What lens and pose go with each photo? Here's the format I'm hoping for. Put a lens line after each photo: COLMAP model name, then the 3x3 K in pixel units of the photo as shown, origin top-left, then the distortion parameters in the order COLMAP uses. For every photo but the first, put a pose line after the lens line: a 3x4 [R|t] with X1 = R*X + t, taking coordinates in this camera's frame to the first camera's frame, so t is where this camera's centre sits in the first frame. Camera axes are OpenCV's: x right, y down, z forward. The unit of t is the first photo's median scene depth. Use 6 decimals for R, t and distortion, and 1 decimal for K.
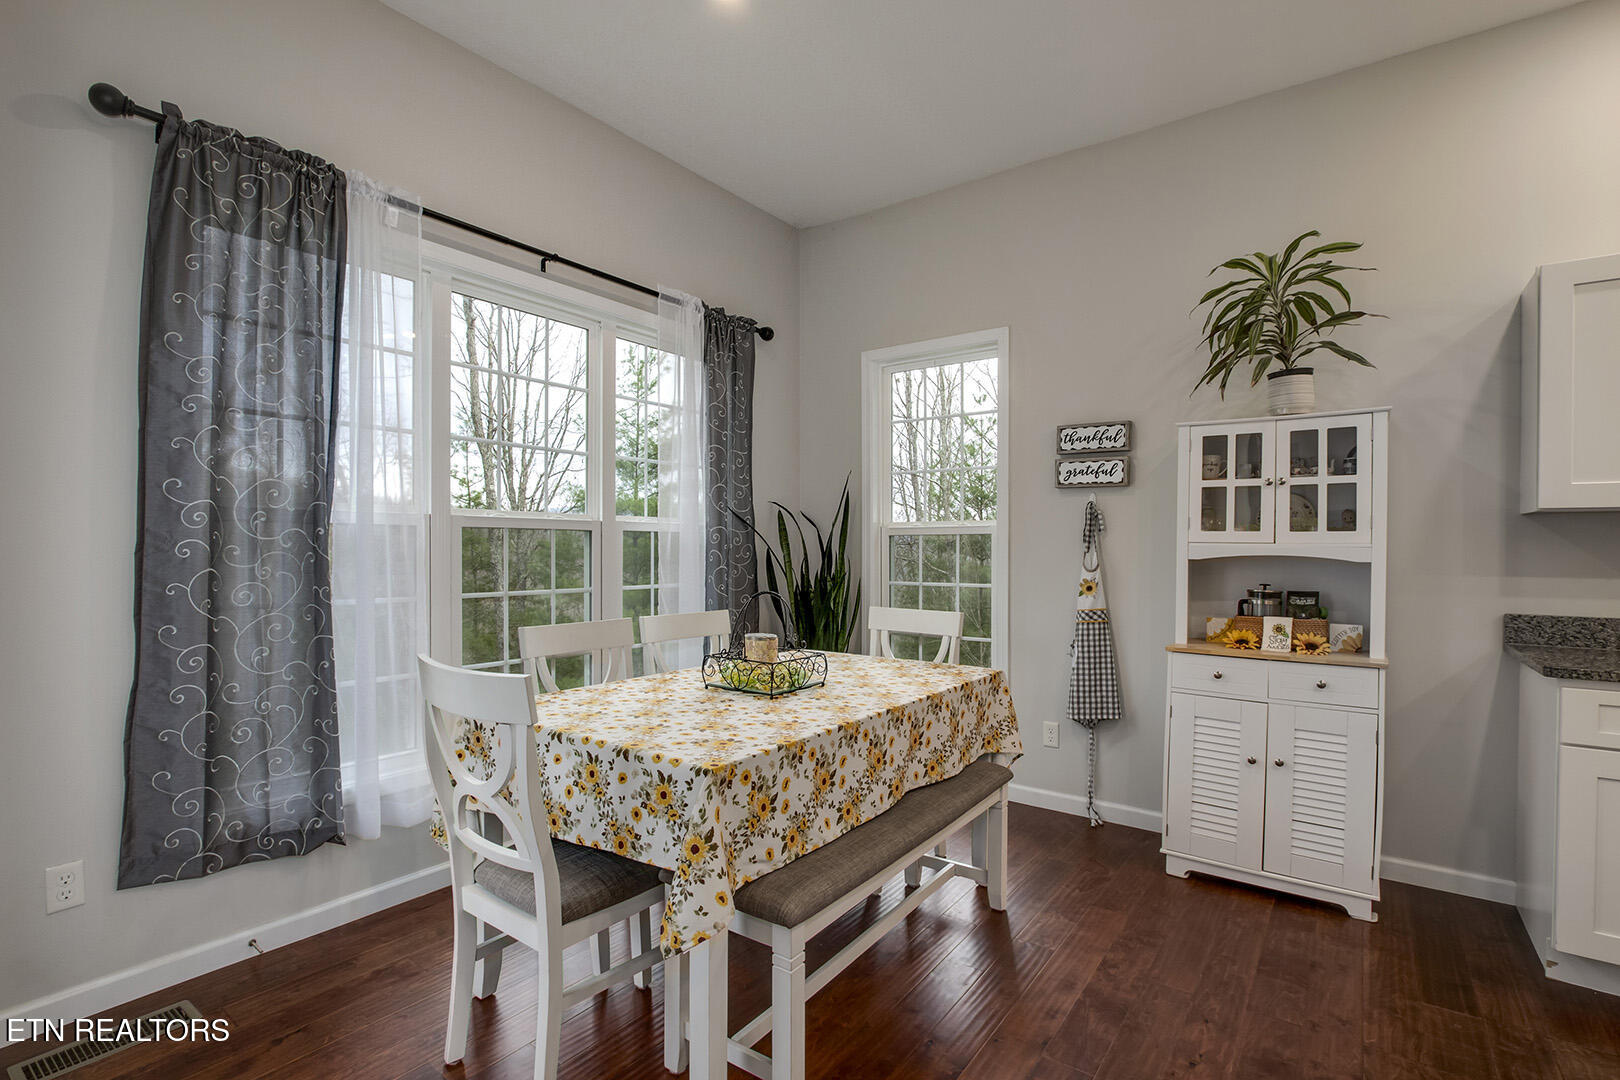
lens RADIAL K [[756.8, 0, 812.5], [0, 756.8, 552.4], [0, 0, 1]] dist [-0.028449, 0.005721]
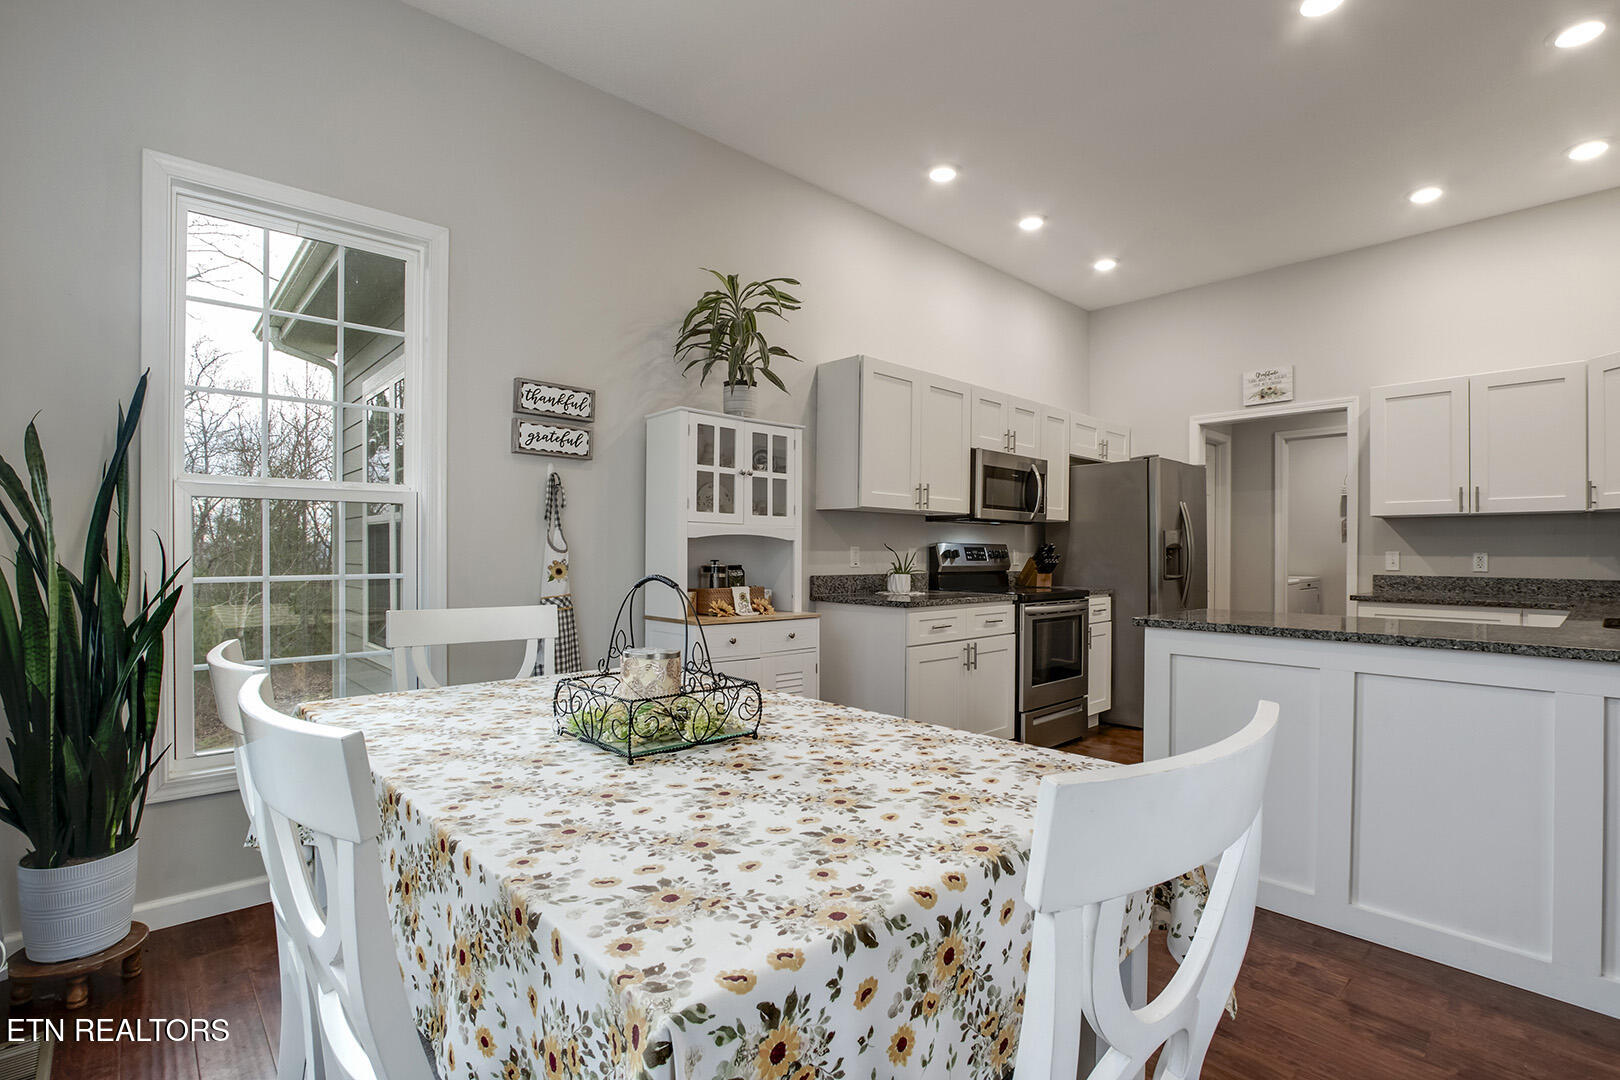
lens RADIAL K [[756.8, 0, 812.5], [0, 756.8, 552.4], [0, 0, 1]] dist [-0.028449, 0.005721]
pose [[0.191523, -0.005552, 0.981472, -0.532724], [0.000839, 0.999985, 0.005493, 0.025369], [-0.981488, -0.000229, 0.191525, 0.654750]]
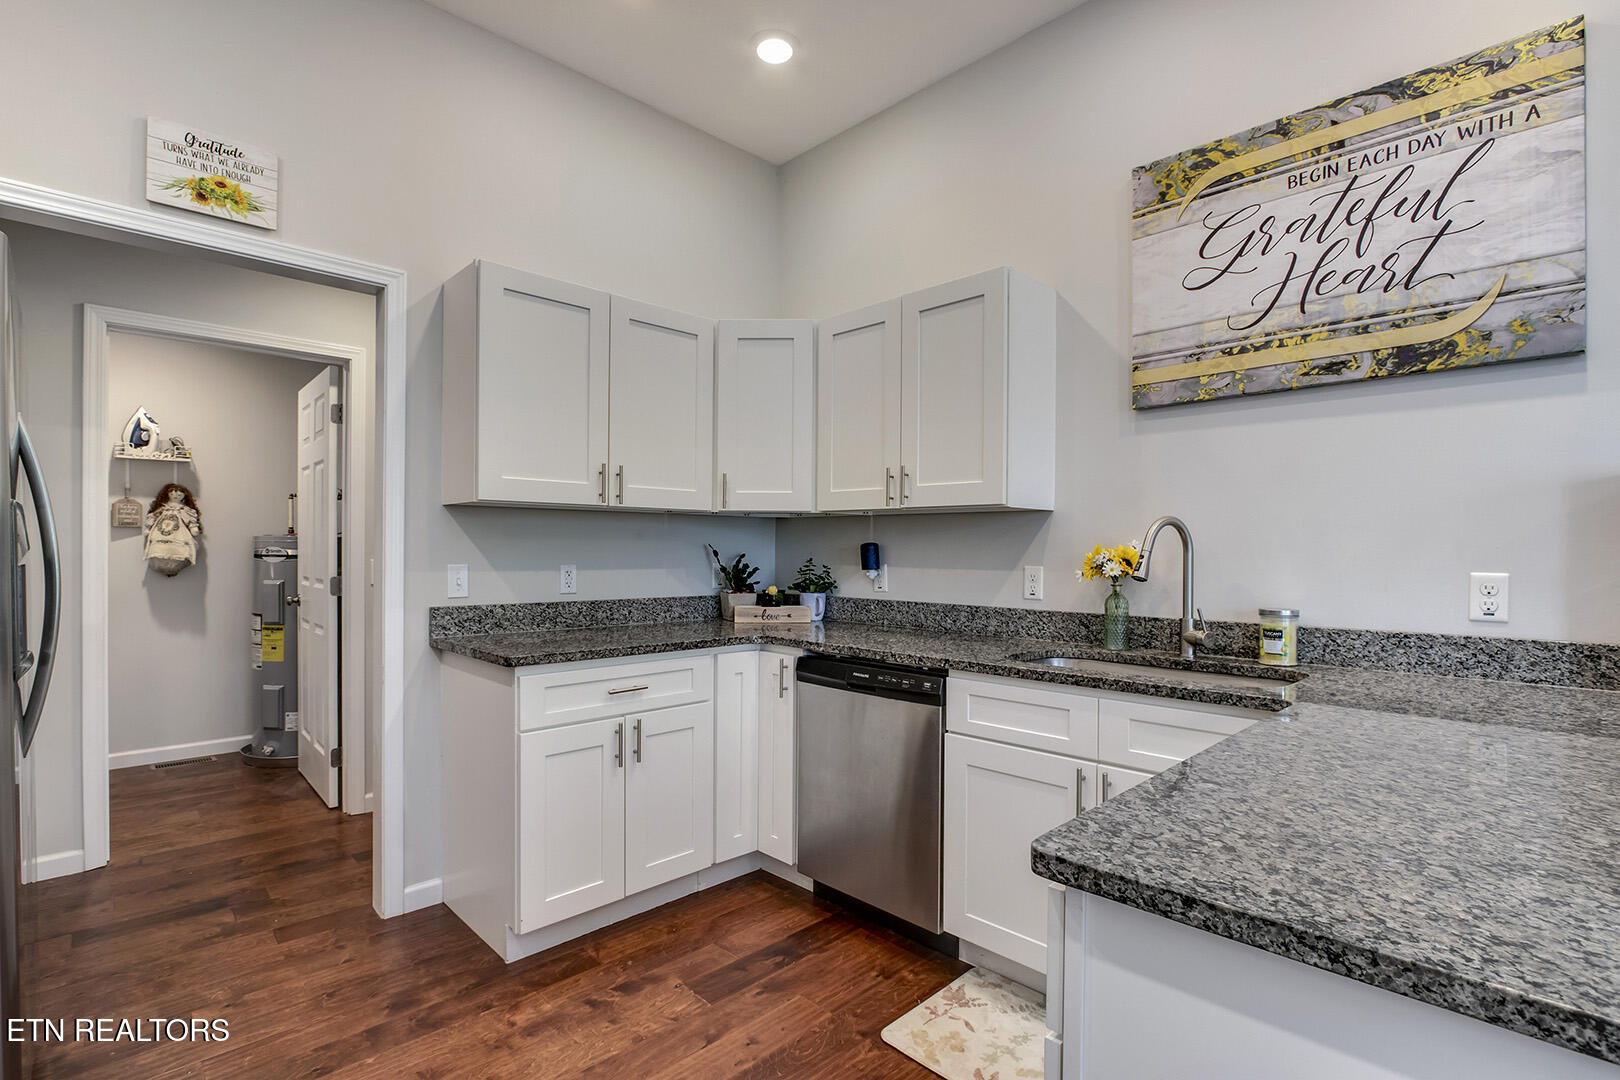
lens RADIAL K [[756.8, 0, 812.5], [0, 756.8, 552.4], [0, 0, 1]] dist [-0.028449, 0.005721]
pose [[-0.986985, -0.010064, 0.160498, 0.738107], [-0.009088, 0.999935, 0.006814, 0.008261], [-0.160556, 0.005267, -0.987013, 0.573672]]
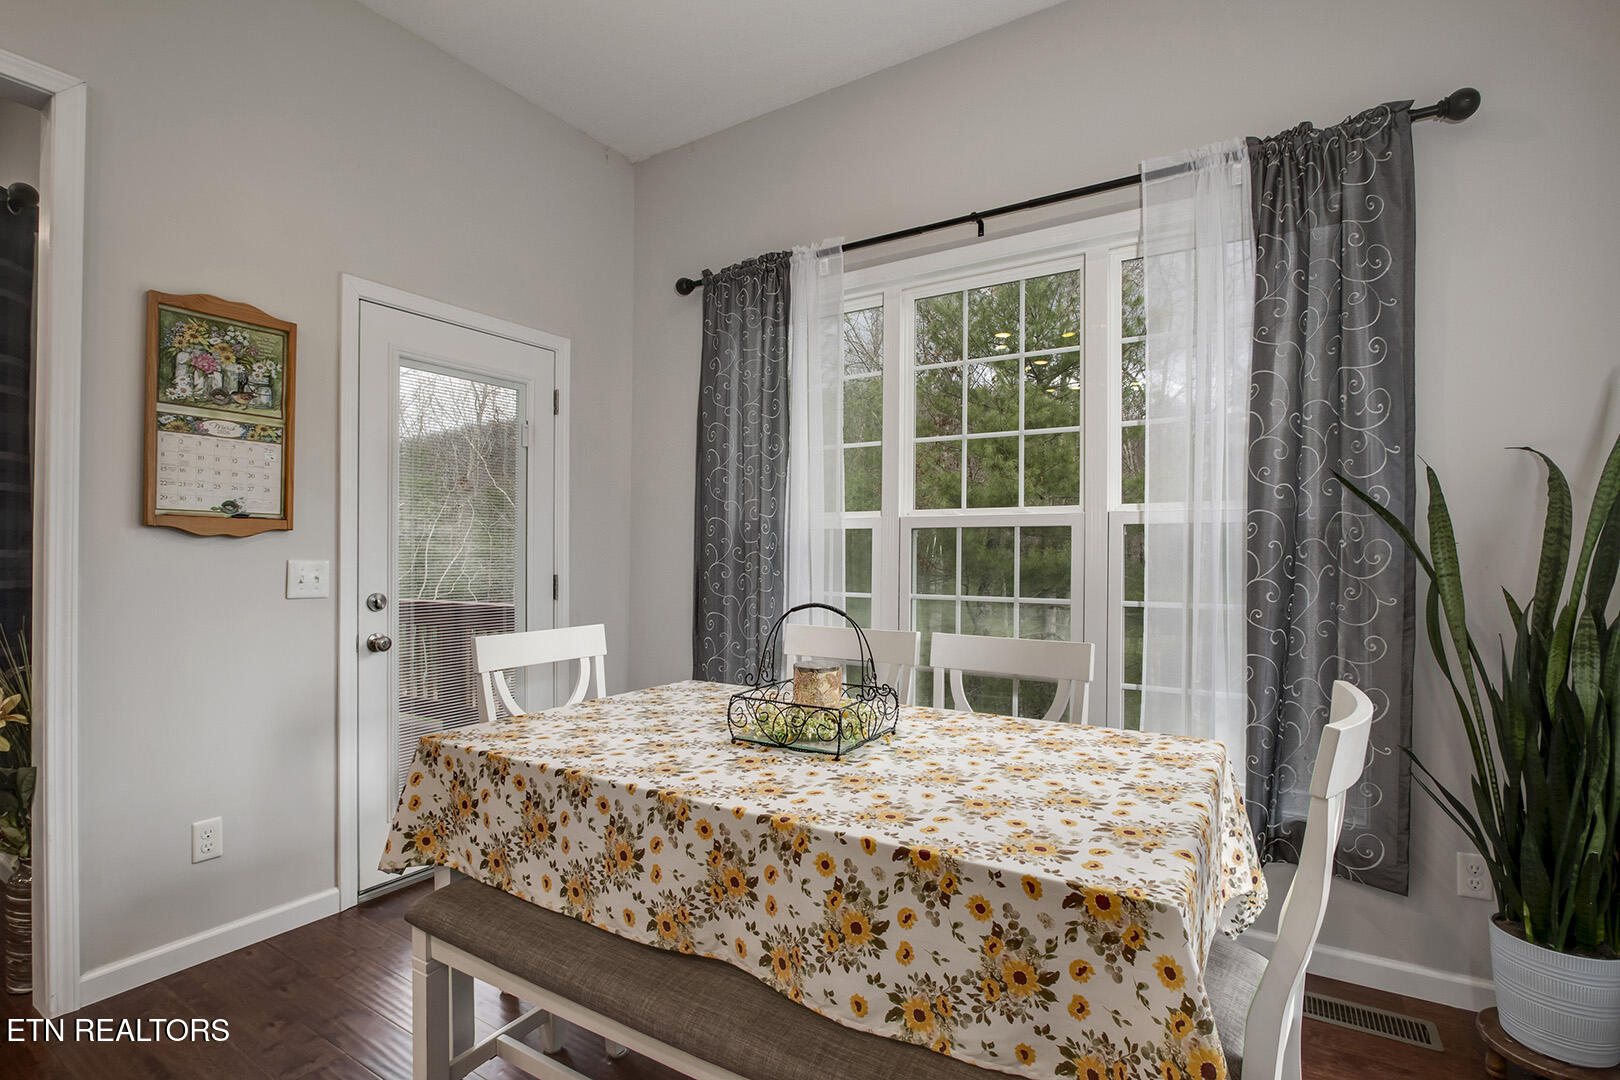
lens RADIAL K [[756.8, 0, 812.5], [0, 756.8, 552.4], [0, 0, 1]] dist [-0.028449, 0.005721]
pose [[0.075956, -0.005565, -0.997096, 0.553101], [-0.008891, 0.999941, -0.006258, 0.006851], [0.997072, 0.009341, 0.075902, 0.804020]]
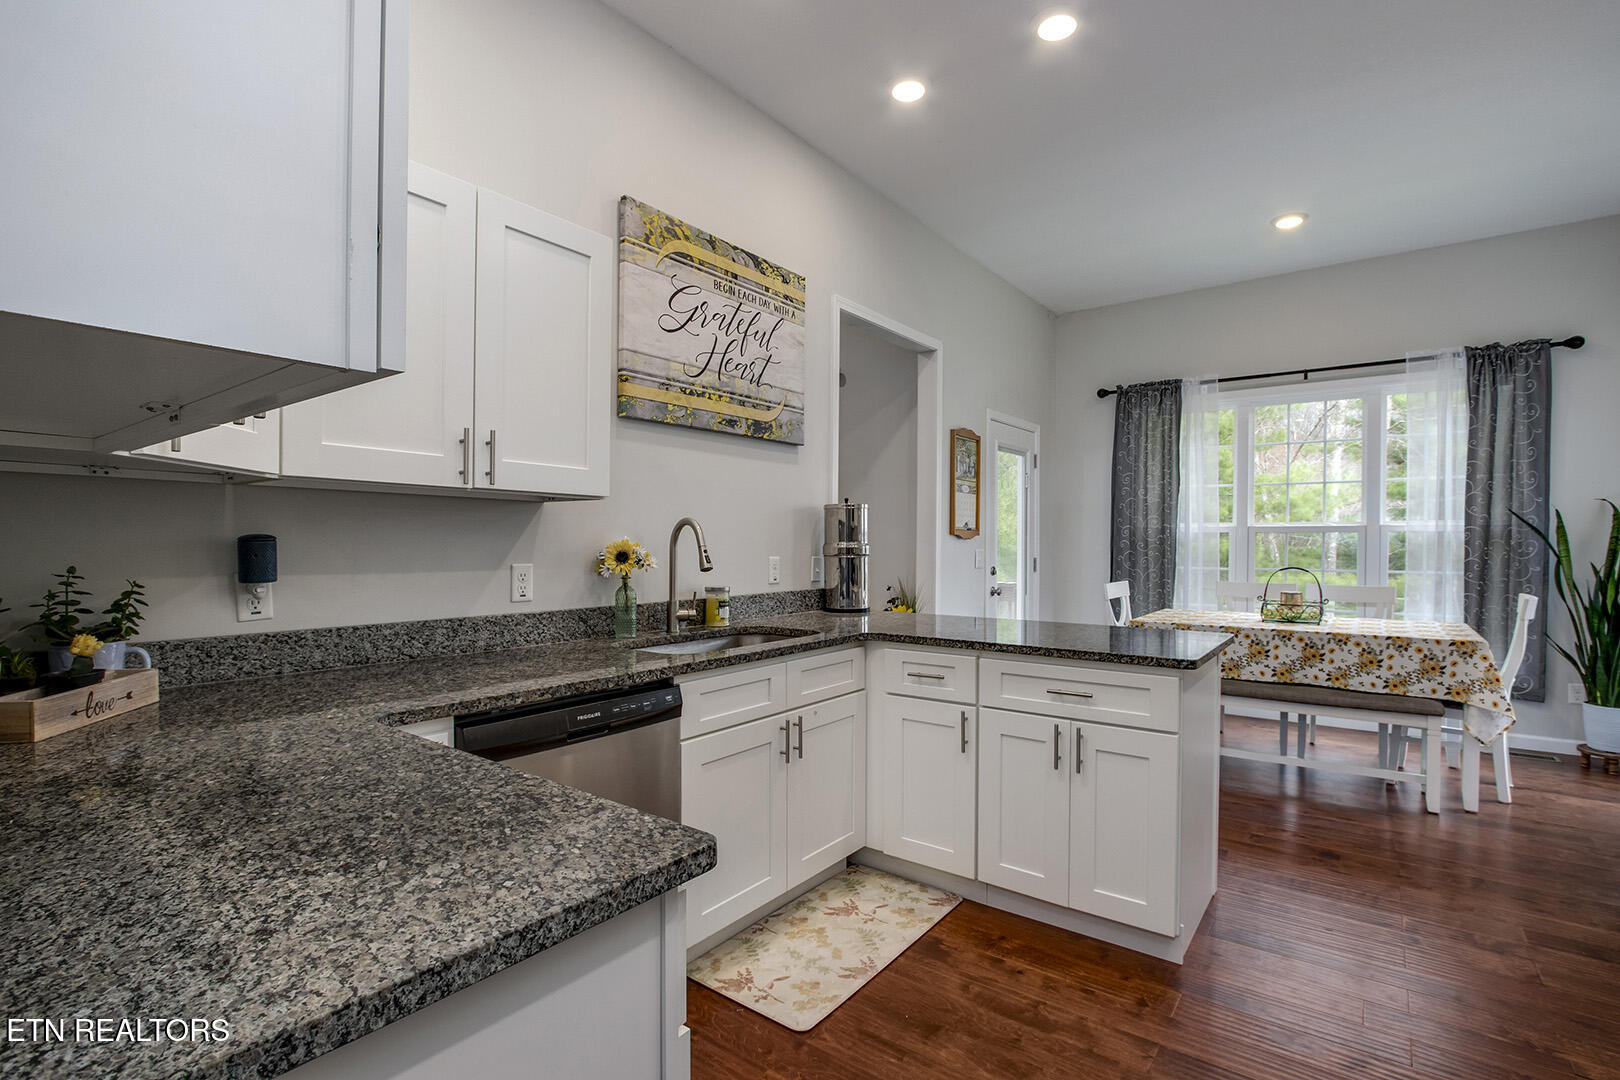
lens RADIAL K [[756.8, 0, 812.5], [0, 756.8, 552.4], [0, 0, 1]] dist [-0.028449, 0.005721]
pose [[-0.015405, 0.010154, -0.999830, 1.457106], [-0.007703, 0.999918, 0.010274, 0.005808], [0.999852, 0.007860, -0.015326, -0.083459]]
